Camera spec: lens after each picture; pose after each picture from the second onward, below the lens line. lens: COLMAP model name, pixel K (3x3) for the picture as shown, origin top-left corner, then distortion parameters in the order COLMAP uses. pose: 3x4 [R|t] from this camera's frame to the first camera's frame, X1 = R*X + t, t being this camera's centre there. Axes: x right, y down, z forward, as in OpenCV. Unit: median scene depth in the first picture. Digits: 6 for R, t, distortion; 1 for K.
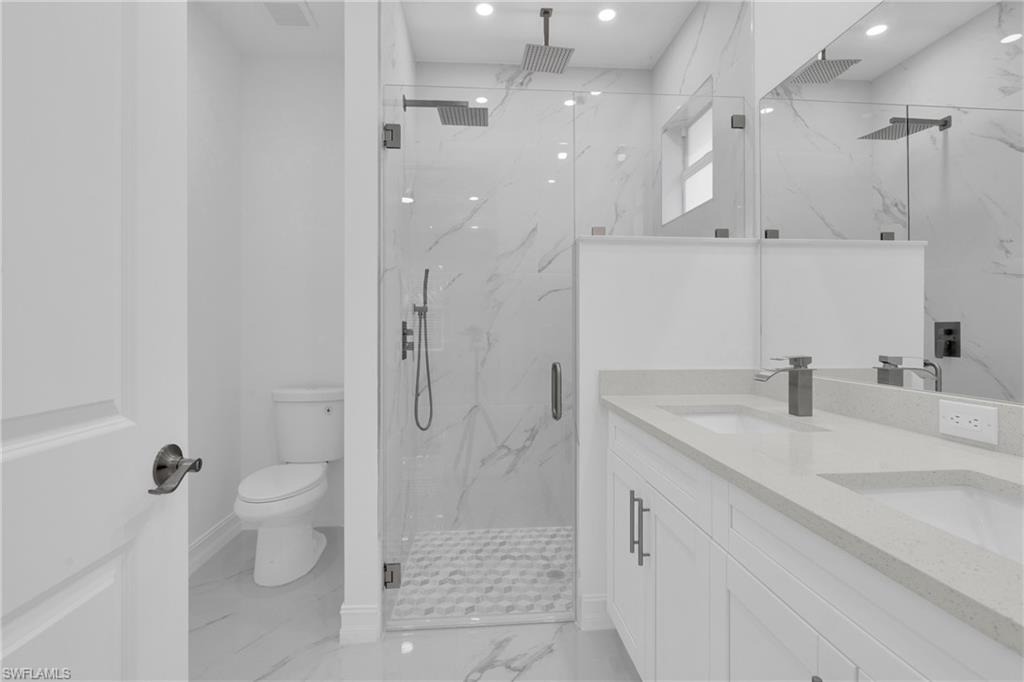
lens RADIAL K [[468.4, 0, 509.1], [0, 468.4, 329.7], [0, 0, 1]] dist [-0.003373, 0.001122]
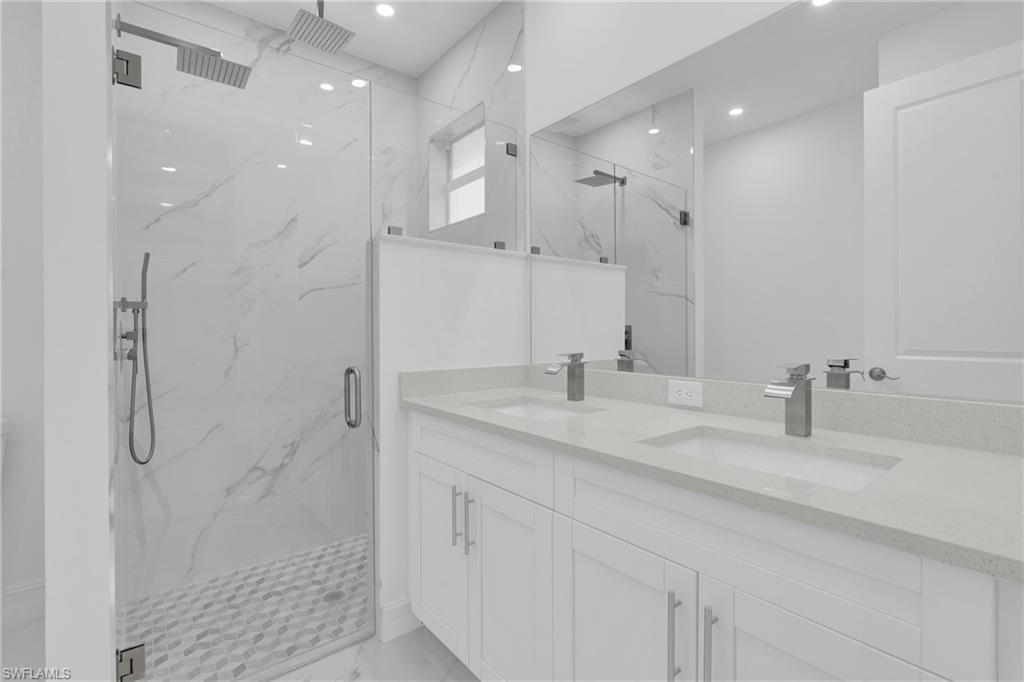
lens RADIAL K [[467.6, 0, 510.4], [0, 467.6, 334.2], [0, 0, 1]] dist [0.000038, 0.000852]
pose [[0.830355, -0.005444, 0.557209, -0.124333], [0.002673, 0.999980, 0.005786, 0.000659], [-0.557229, -0.003315, 0.830352, 0.039955]]
